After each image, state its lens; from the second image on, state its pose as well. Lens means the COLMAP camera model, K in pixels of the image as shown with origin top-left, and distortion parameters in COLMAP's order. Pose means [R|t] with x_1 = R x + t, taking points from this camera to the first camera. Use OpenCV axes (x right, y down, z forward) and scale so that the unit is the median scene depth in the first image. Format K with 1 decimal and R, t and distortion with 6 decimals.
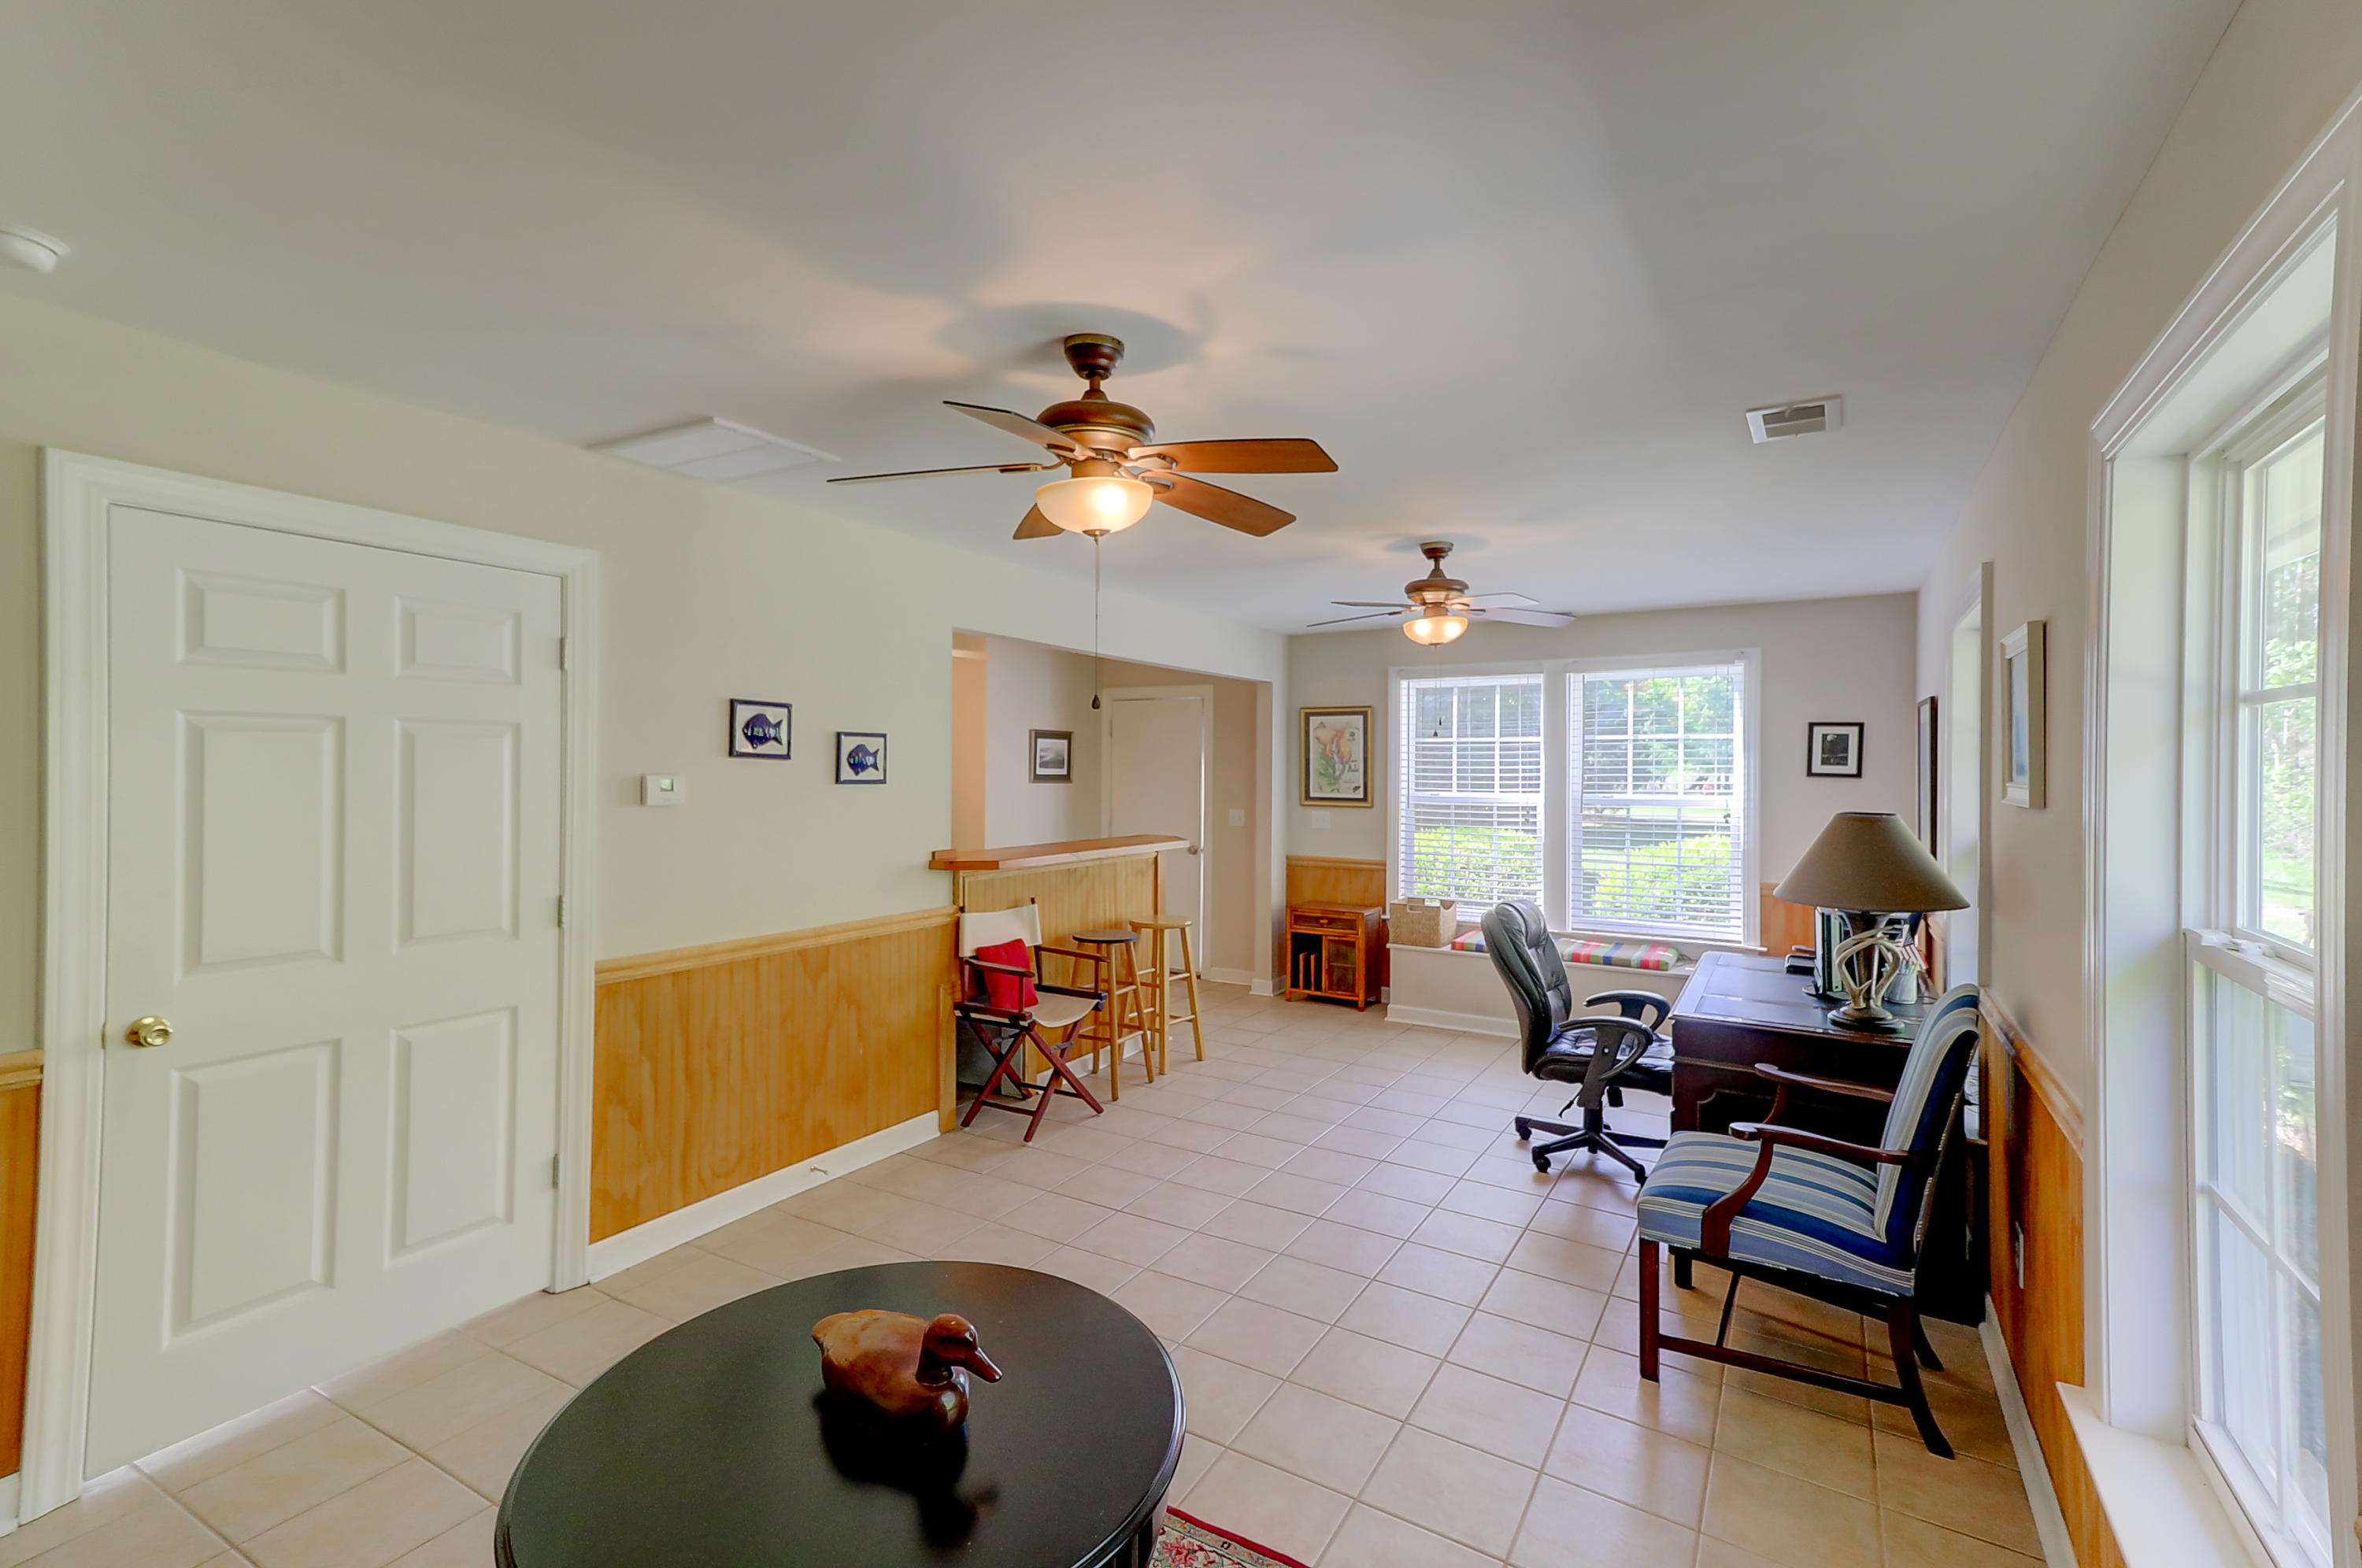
lens RADIAL K [[1070.1, 0, 1169.3], [0, 1070.1, 773.0], [0, 0, 1]] dist [0.045946, -0.000016]
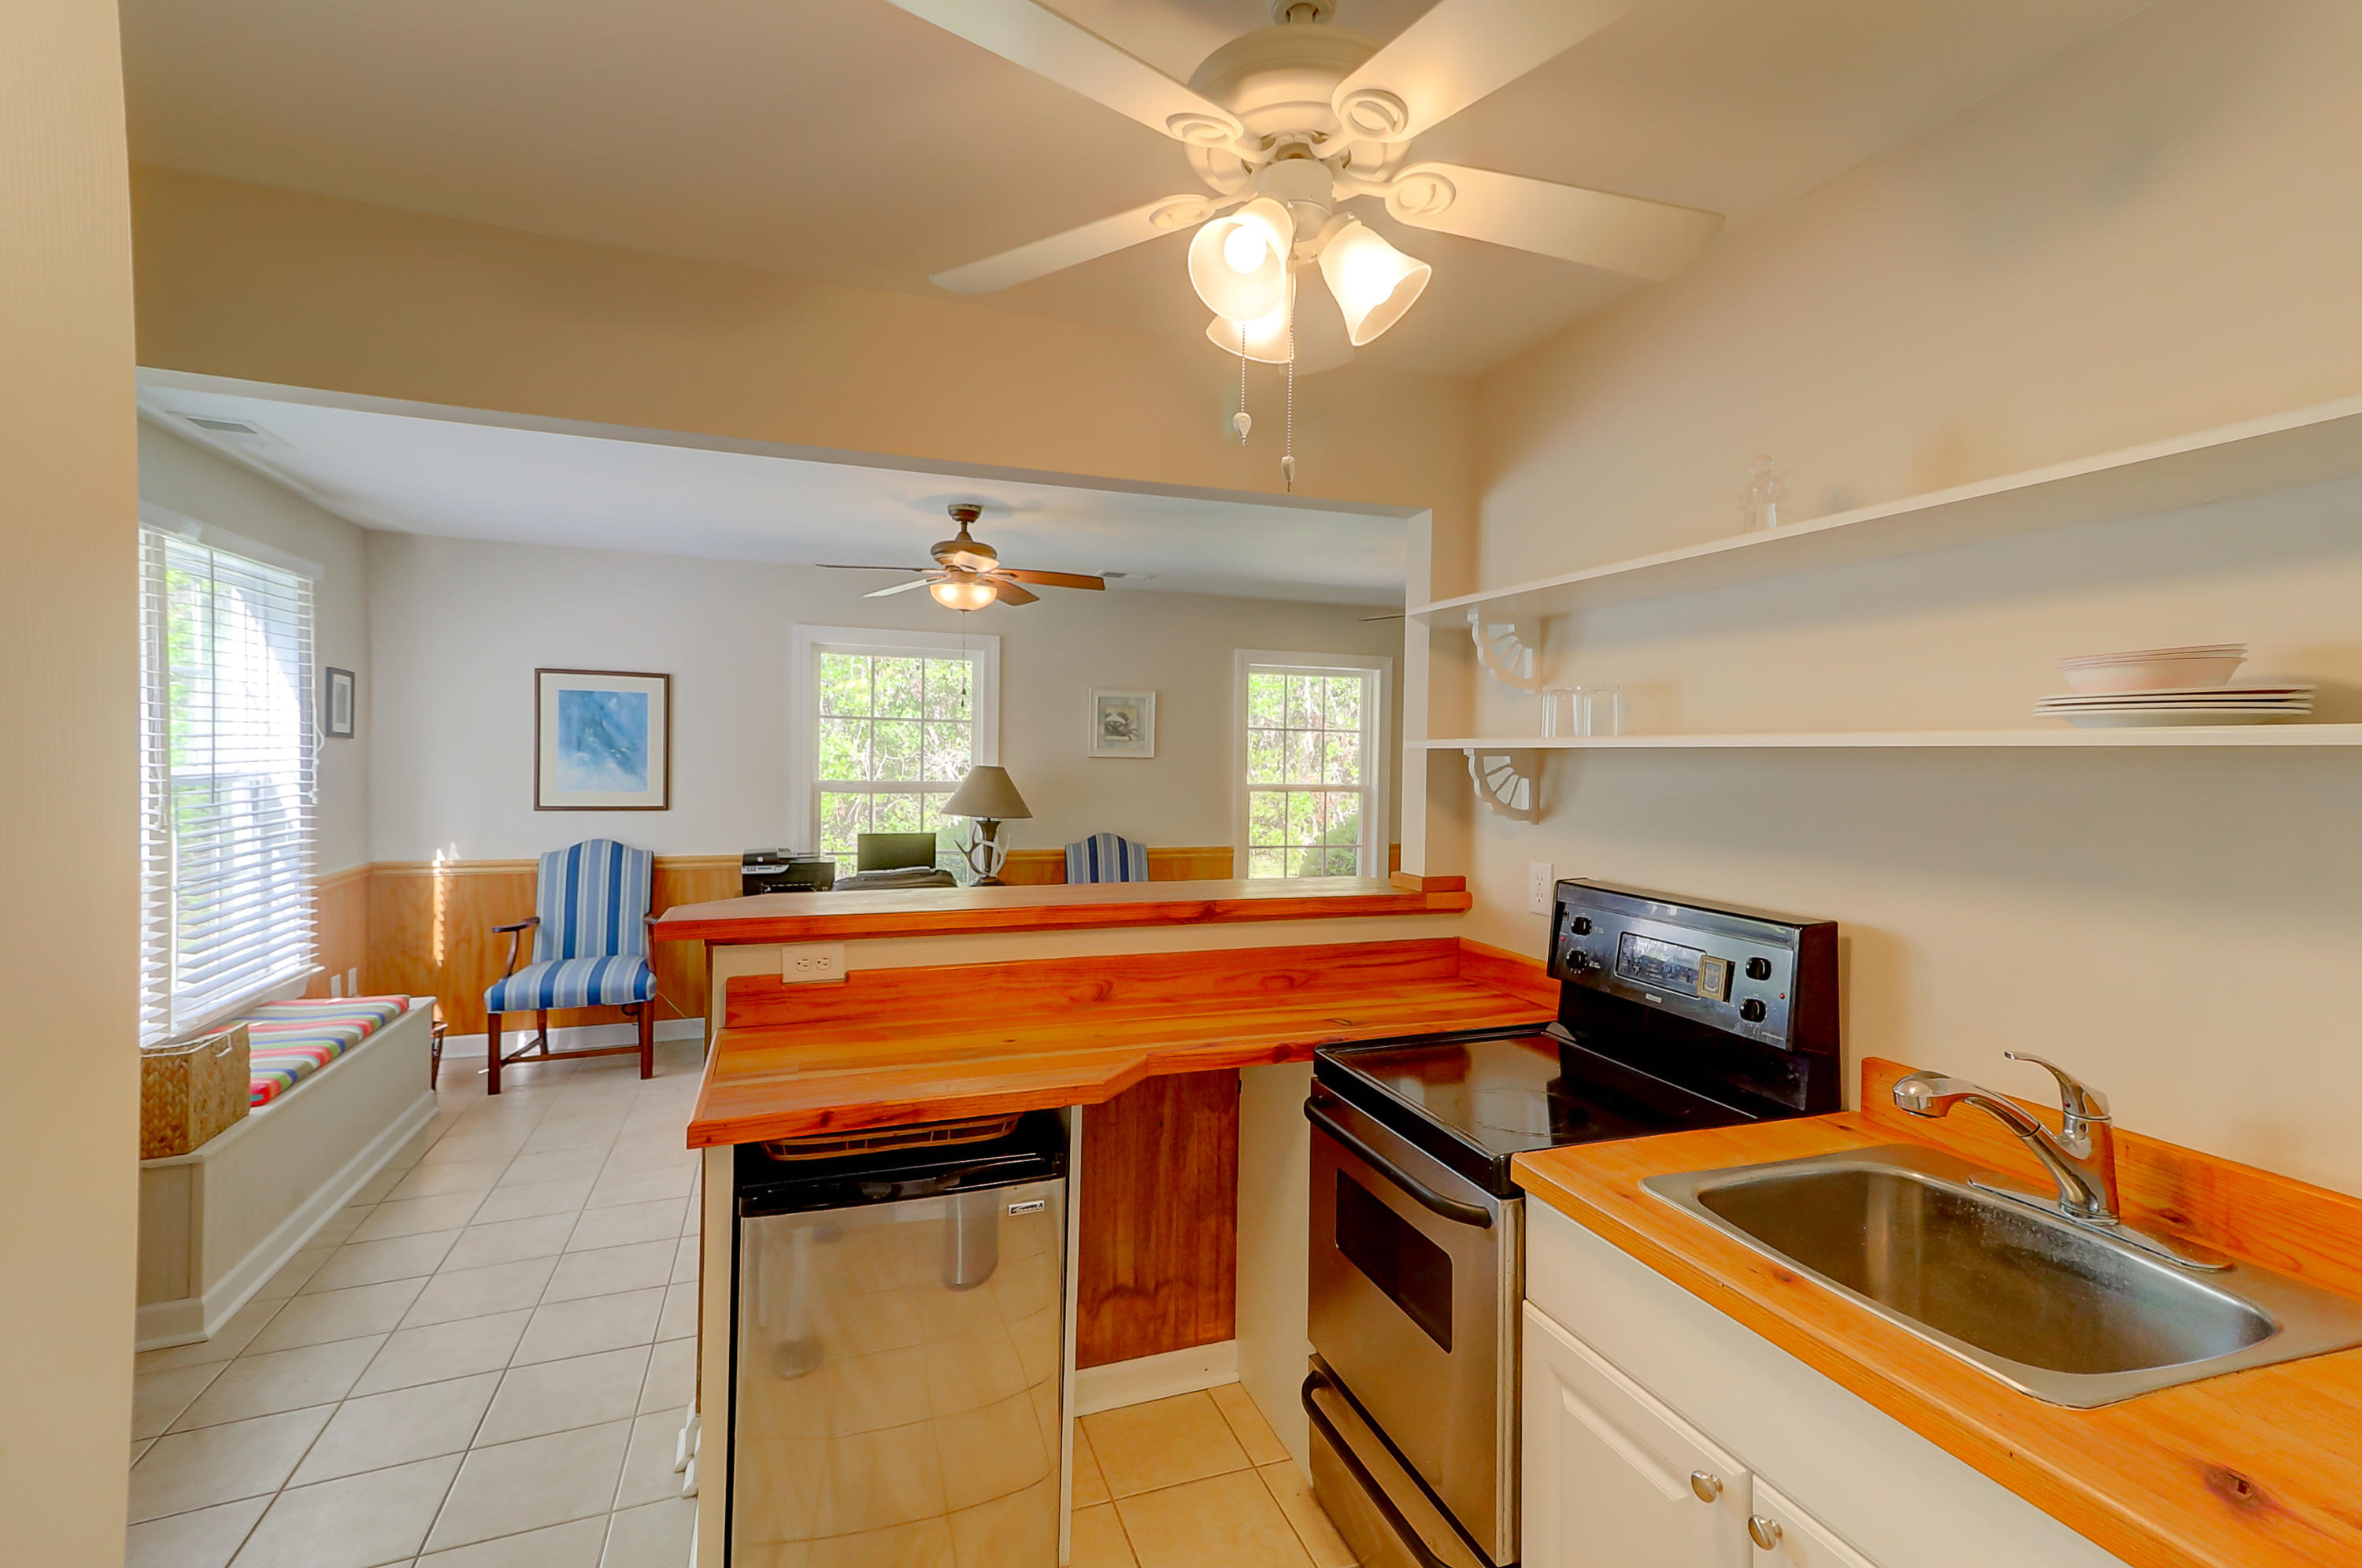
lens RADIAL K [[1070.1, 0, 1169.3], [0, 1070.1, 773.0], [0, 0, 1]] dist [0.045946, -0.000016]
pose [[-0.772079, -0.035885, 0.634512, -0.390628], [-0.019133, 0.999264, 0.033233, -0.008519], [-0.635238, 0.013518, -0.772198, 1.226193]]
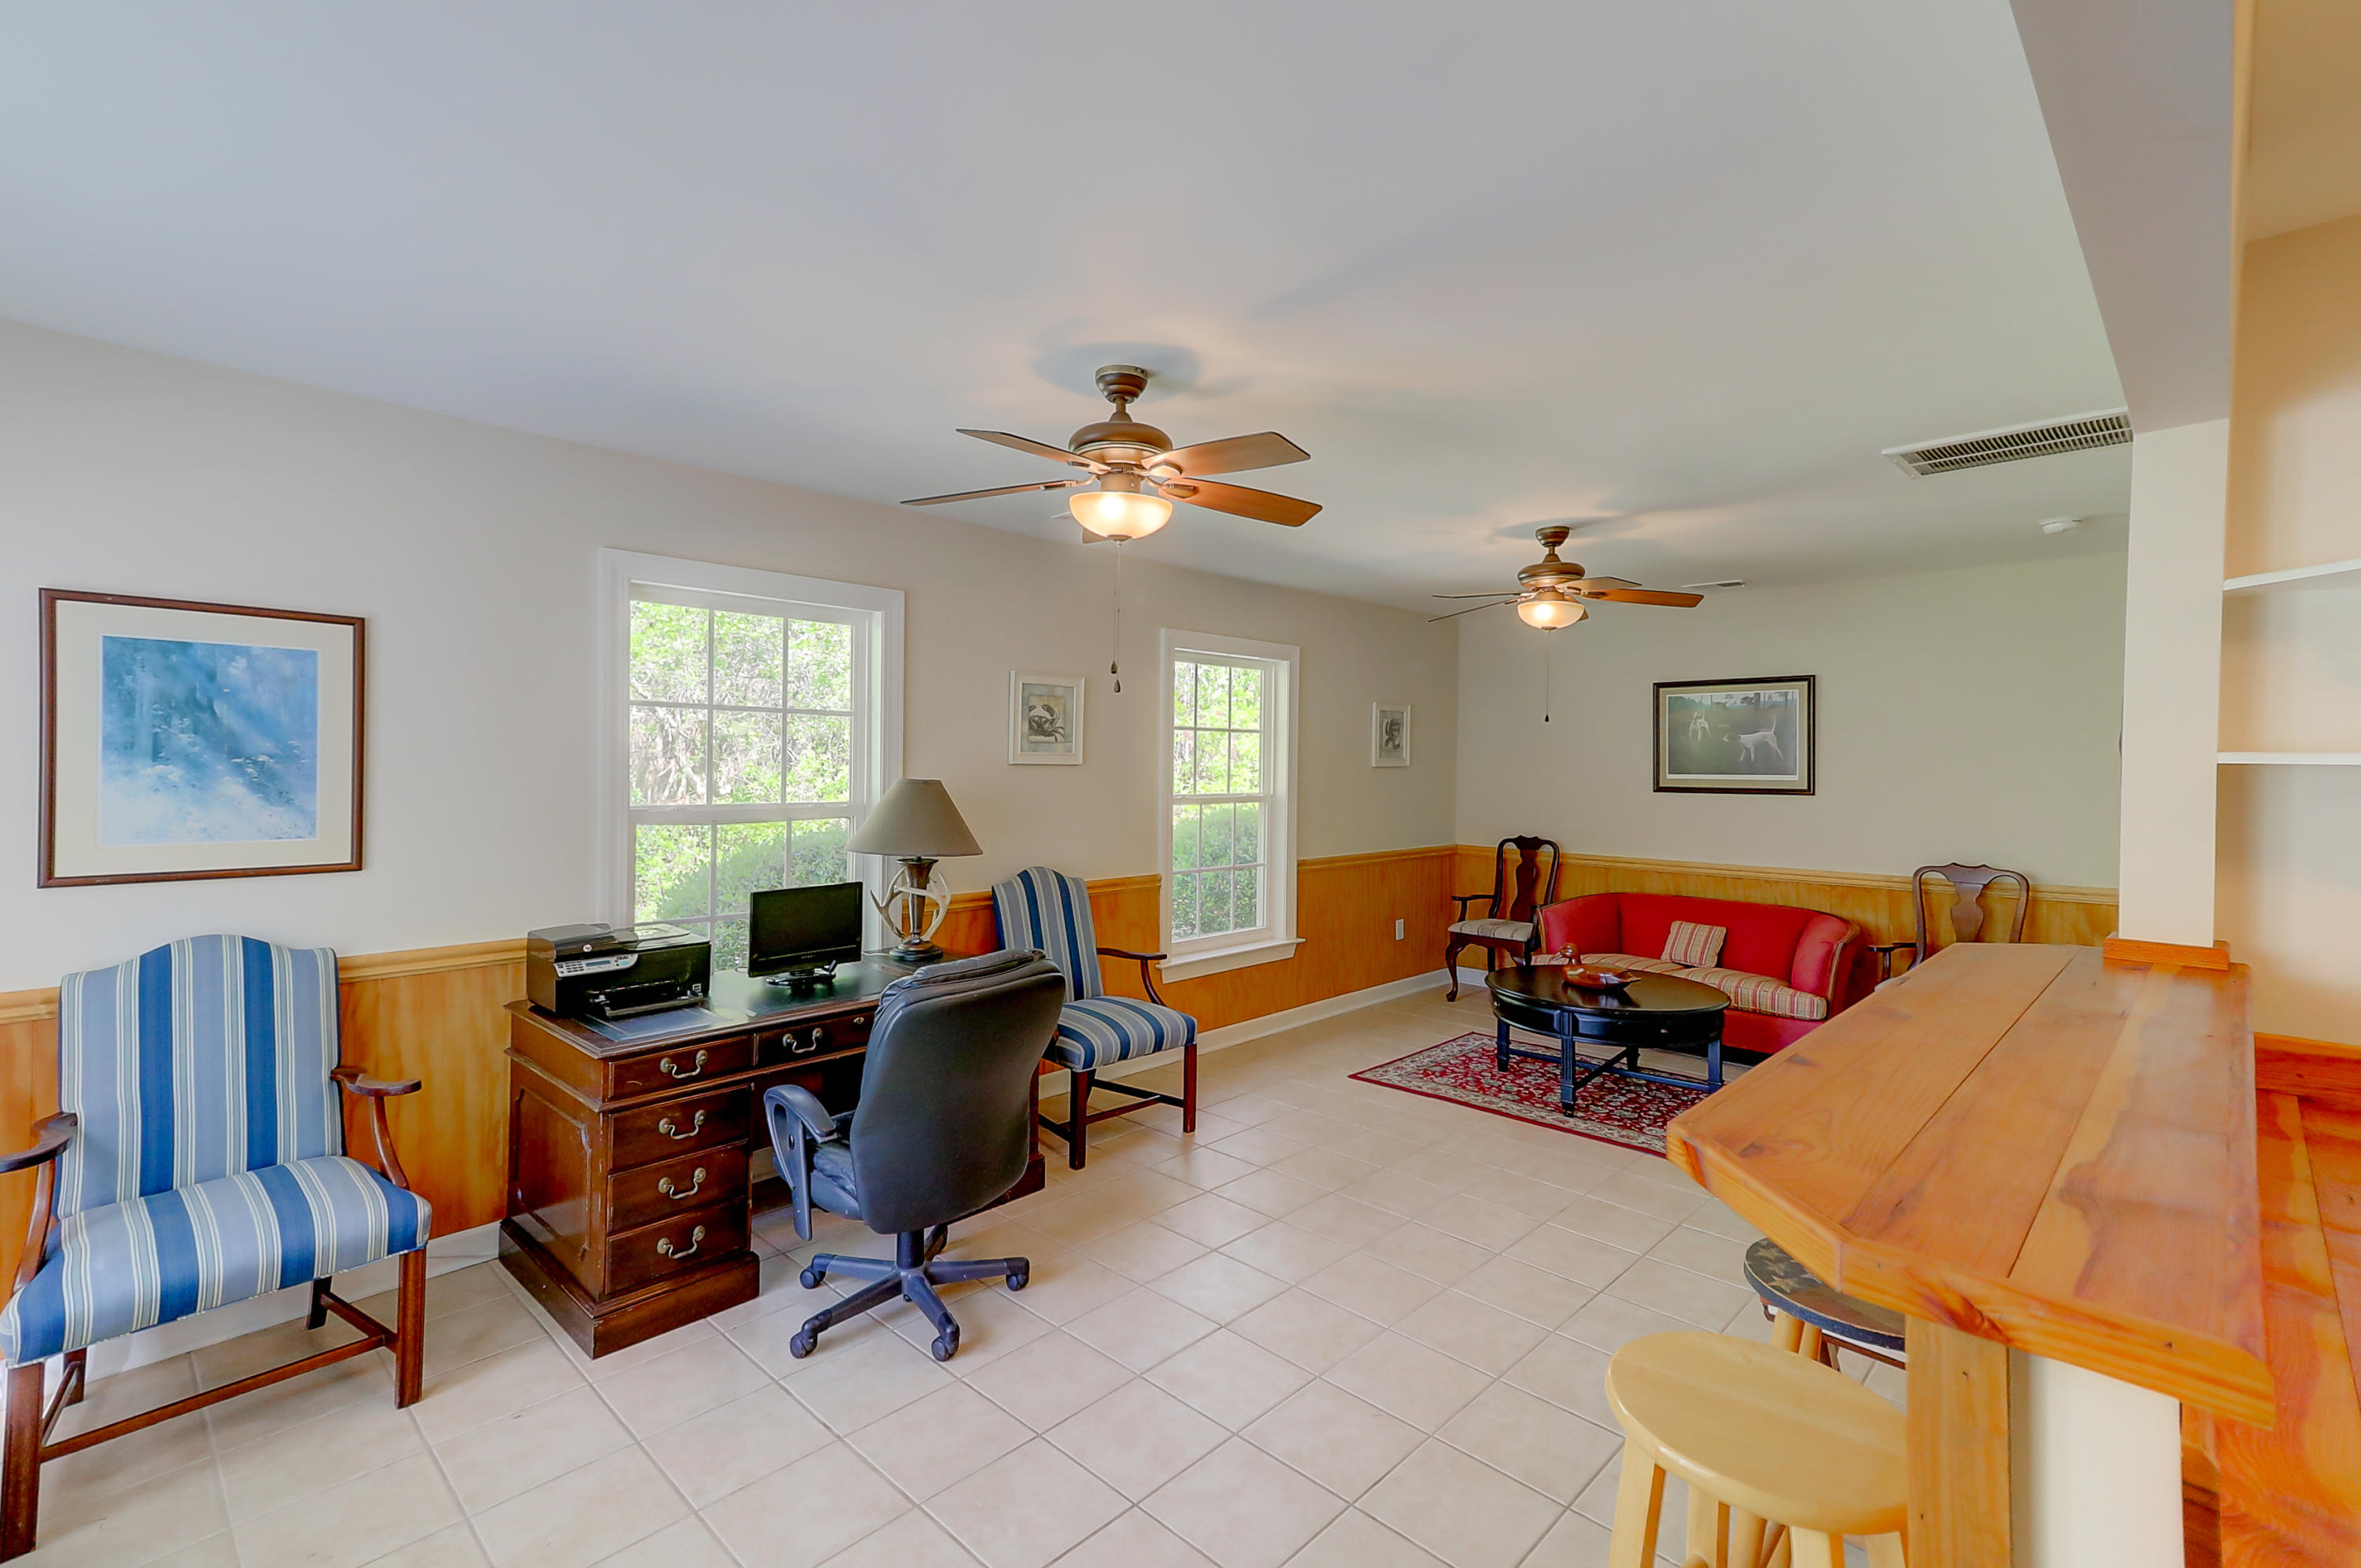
lens RADIAL K [[1069.6, 0, 1168.8], [0, 1069.6, 773.0], [0, 0, 1]] dist [0.045946, -0.000016]
pose [[-0.973377, -0.029611, 0.227290, 0.053606], [-0.023940, 0.999330, 0.027667, -0.005629], [-0.227957, 0.021490, -0.973434, 1.192714]]
